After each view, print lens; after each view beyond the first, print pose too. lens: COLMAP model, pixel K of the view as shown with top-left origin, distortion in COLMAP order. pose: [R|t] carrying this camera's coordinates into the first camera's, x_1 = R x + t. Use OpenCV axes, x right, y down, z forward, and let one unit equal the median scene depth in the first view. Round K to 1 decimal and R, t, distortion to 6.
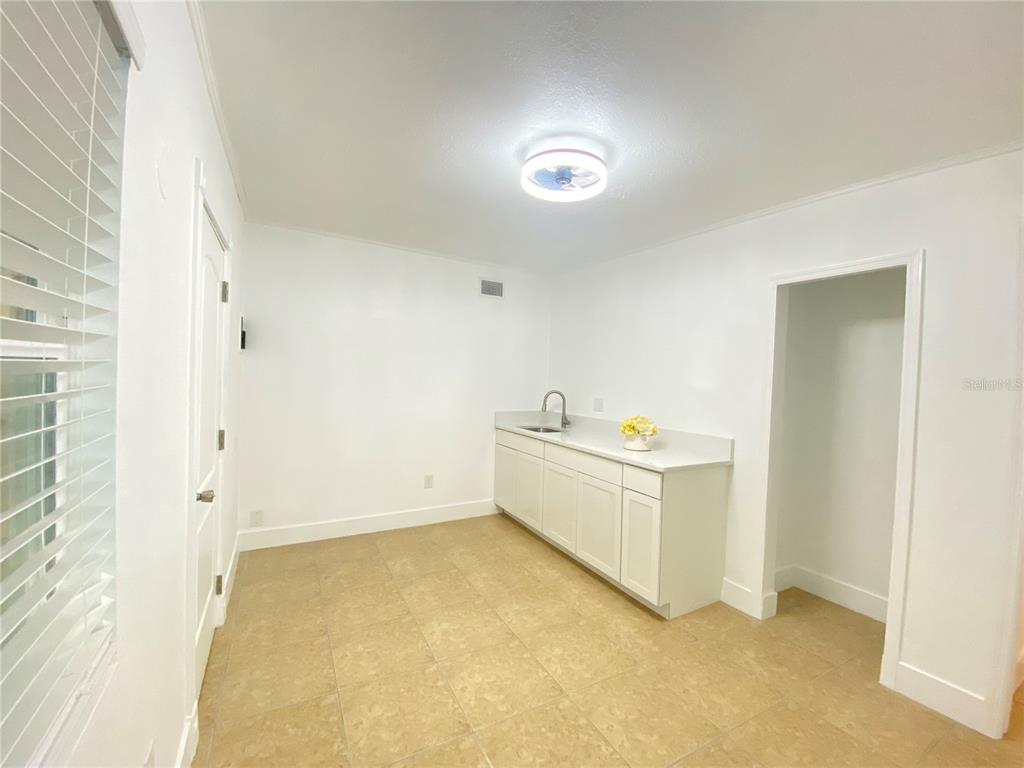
lens RADIAL K [[421.2, 0, 511.3], [0, 421.2, 383.3], [0, 0, 1]] dist [0.030221, -0.023204]
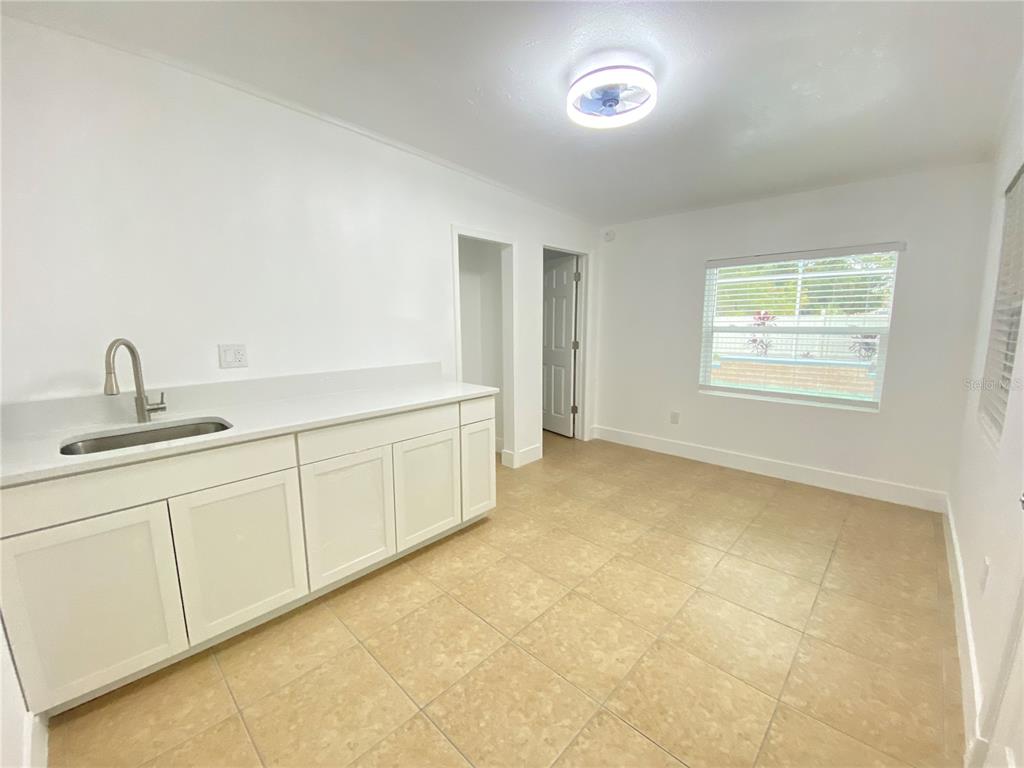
lens RADIAL K [[414.1, 0, 509.7], [0, 414.1, 377.1], [0, 0, 1]] dist [0.020663, -0.021490]
pose [[-0.296571, -0.171494, 0.939487, -0.698634], [0.009871, 0.983142, 0.182579, -0.033020], [-0.954960, 0.063421, -0.289879, 1.312777]]
